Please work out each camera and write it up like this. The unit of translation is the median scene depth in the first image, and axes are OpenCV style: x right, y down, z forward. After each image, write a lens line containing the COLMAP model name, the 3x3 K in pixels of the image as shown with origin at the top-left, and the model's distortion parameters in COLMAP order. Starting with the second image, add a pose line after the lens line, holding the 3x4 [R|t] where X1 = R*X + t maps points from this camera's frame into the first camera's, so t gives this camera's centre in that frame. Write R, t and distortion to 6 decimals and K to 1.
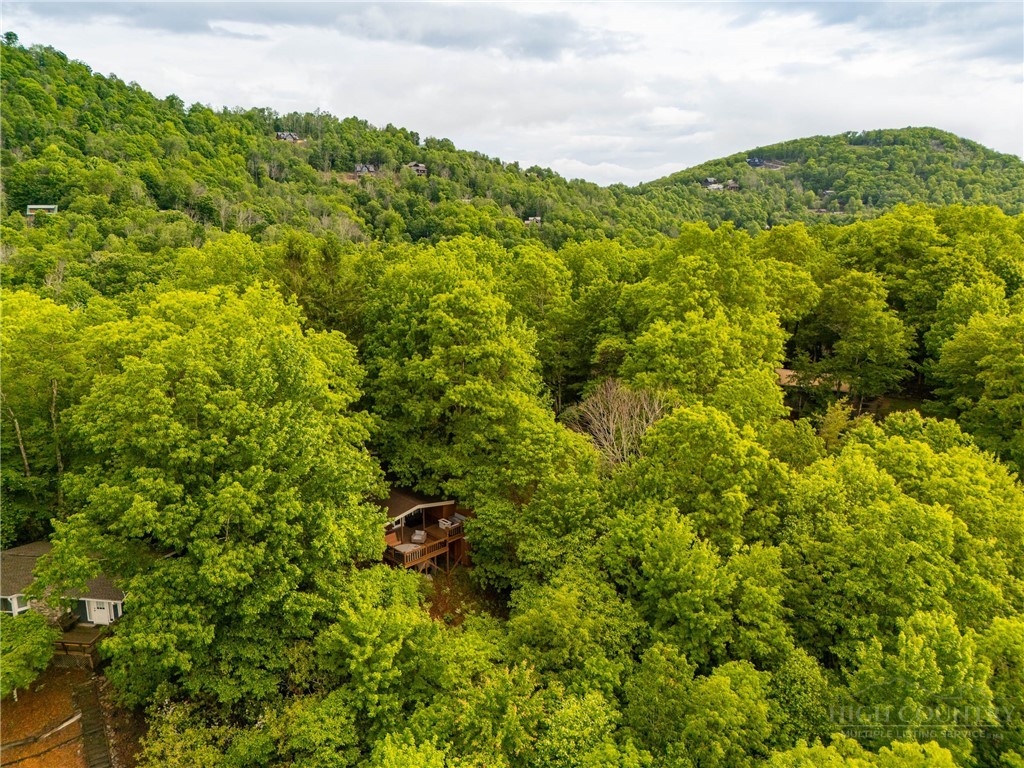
lens RADIAL K [[748.4, 0, 515.9], [0, 748.4, 382.0], [0, 0, 1]] dist [0.059840, -0.049268]
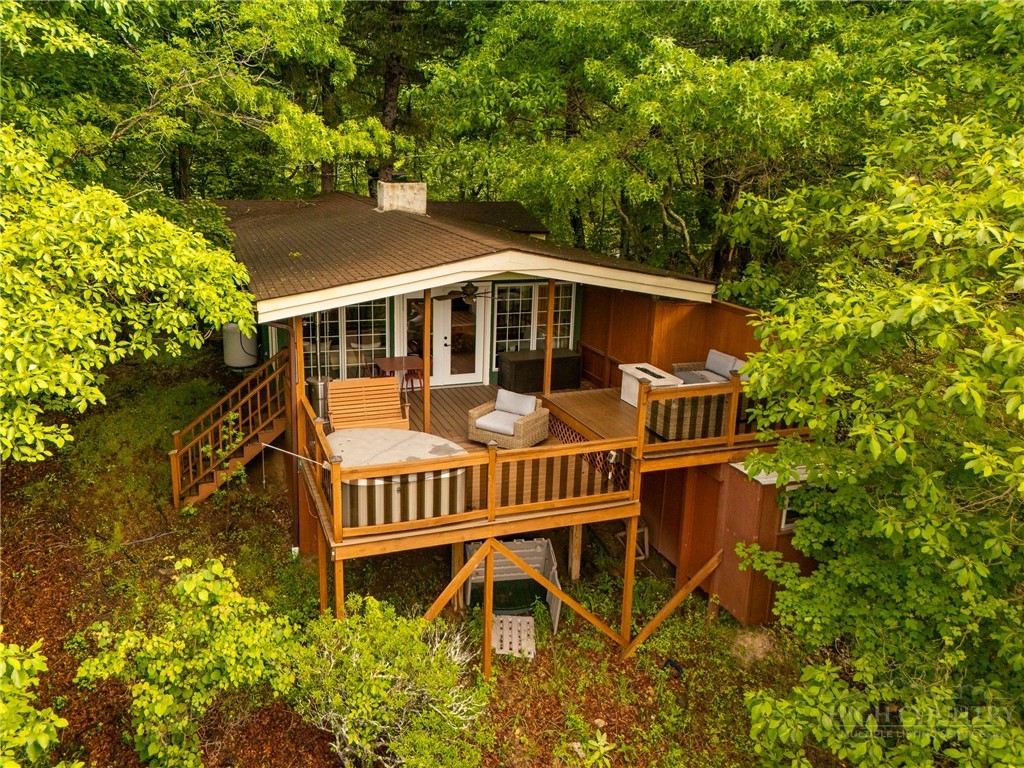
lens RADIAL K [[748.4, 0, 463.8], [0, 748.4, 387.2], [0, 0, 1]] dist [0.059840, -0.049268]
pose [[0.898745, 0.135932, -0.416869, -0.006998], [-0.114279, 0.990491, 0.076597, 0.022719], [0.423318, -0.021202, 0.905733, 0.100701]]
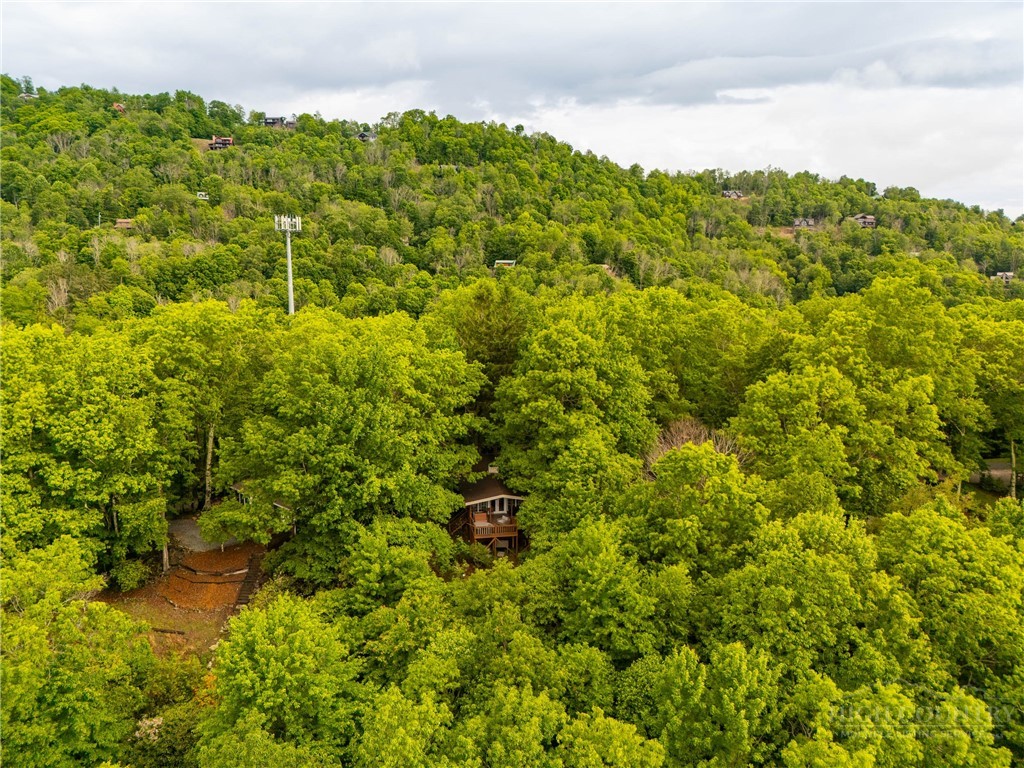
lens RADIAL K [[748.4, 0, 516.0], [0, 748.4, 382.9], [0, 0, 1]] dist [0.059840, -0.049268]
pose [[0.830898, 0.095565, -0.548157, 0.068288], [-0.132449, 0.990793, -0.028033, 0.001334], [0.540431, 0.095895, 0.835906, -0.006621]]
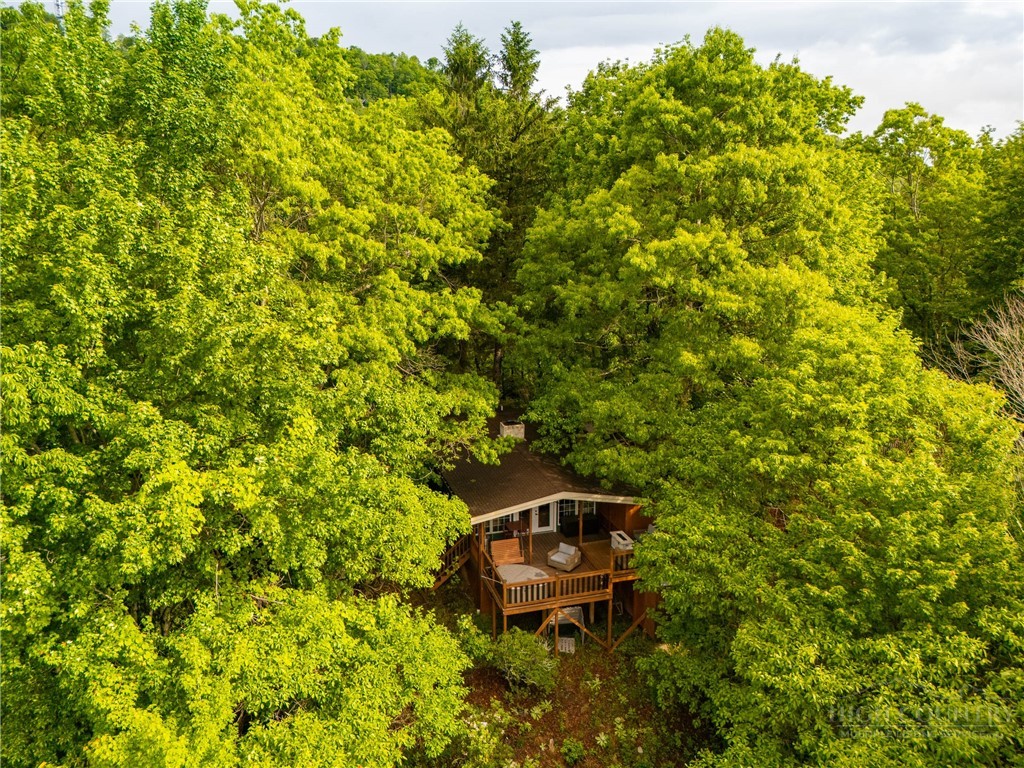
lens RADIAL K [[748.4, 0, 512.2], [0, 748.4, 388.0], [0, 0, 1]] dist [0.059840, -0.049268]
pose [[0.887610, 0.096971, -0.450273, 0.006697], [-0.104162, 0.994521, 0.008850, 0.011618], [0.448664, 0.039046, 0.892847, 0.066468]]
